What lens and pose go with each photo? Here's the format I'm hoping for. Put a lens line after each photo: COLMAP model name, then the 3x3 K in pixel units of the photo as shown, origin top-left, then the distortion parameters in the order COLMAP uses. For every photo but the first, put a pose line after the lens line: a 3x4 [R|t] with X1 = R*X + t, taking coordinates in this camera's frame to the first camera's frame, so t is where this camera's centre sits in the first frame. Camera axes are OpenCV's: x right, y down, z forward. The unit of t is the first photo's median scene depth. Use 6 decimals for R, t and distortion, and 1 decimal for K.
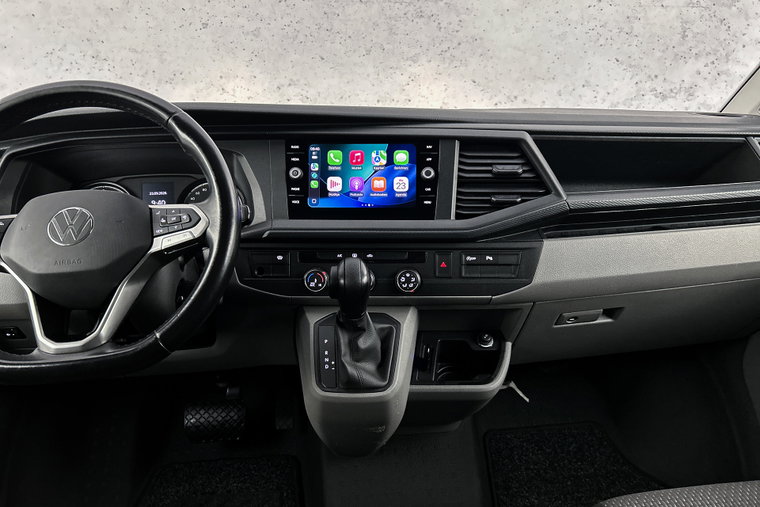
lens RADIAL K [[588.9, 0, 377.7], [0, 588.9, 258.2], [0, 0, 1]] dist [0.060496, -0.064839]
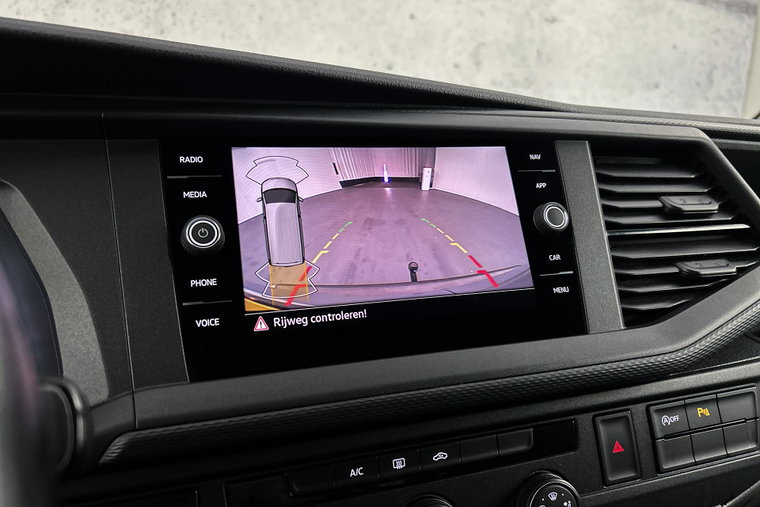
lens RADIAL K [[588.9, 0, 386.1], [0, 588.9, 247.6], [0, 0, 1]] dist [0.060496, -0.064839]
pose [[0.931653, -0.054316, 0.359265, -0.161695], [0.112242, 0.983426, -0.142389, -0.078351], [-0.345577, 0.172982, 0.922309, 0.660634]]
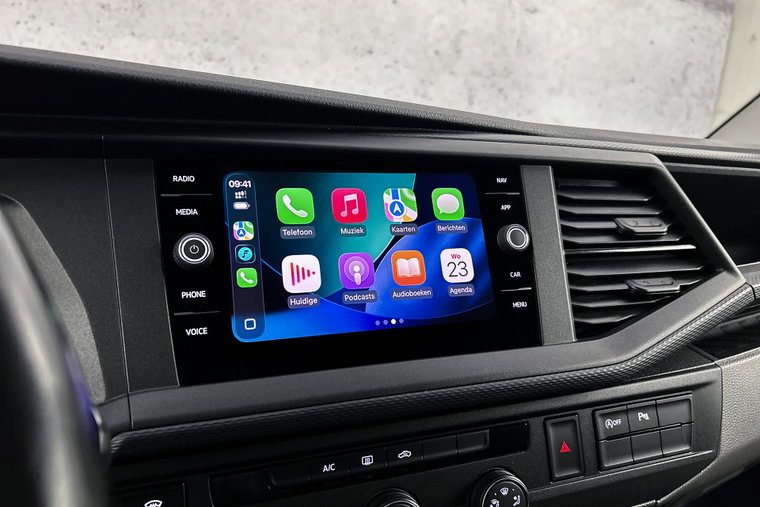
lens RADIAL K [[588.9, 0, 381.4], [0, 588.9, 248.2], [0, 0, 1]] dist [0.060496, -0.064839]
pose [[0.919985, -0.037347, 0.390170, -0.173096], [0.085586, 0.990570, -0.106988, -0.096765], [-0.382495, 0.131820, 0.914506, 0.627397]]
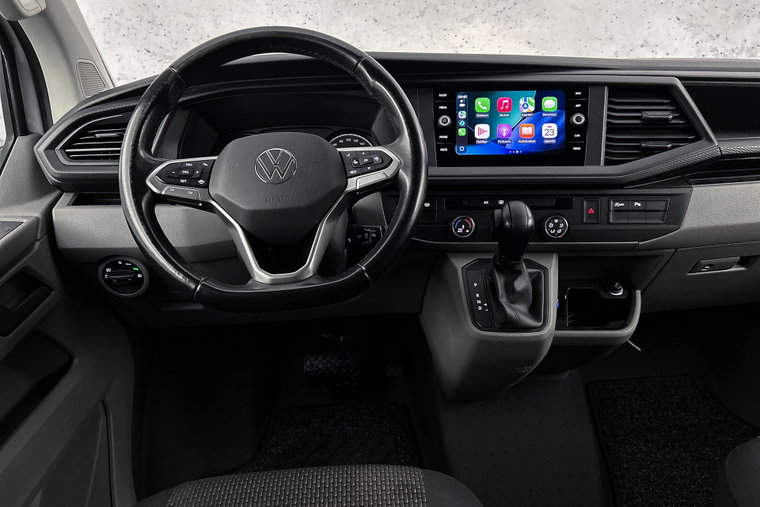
lens RADIAL K [[588.9, 0, 377.2], [0, 588.9, 258.1], [0, 0, 1]] dist [0.060496, -0.064839]
pose [[0.999362, 0.003184, -0.035583, -0.216818], [-0.001445, 0.998808, 0.048784, 0.042760], [0.035696, -0.048701, 0.998175, -0.036162]]
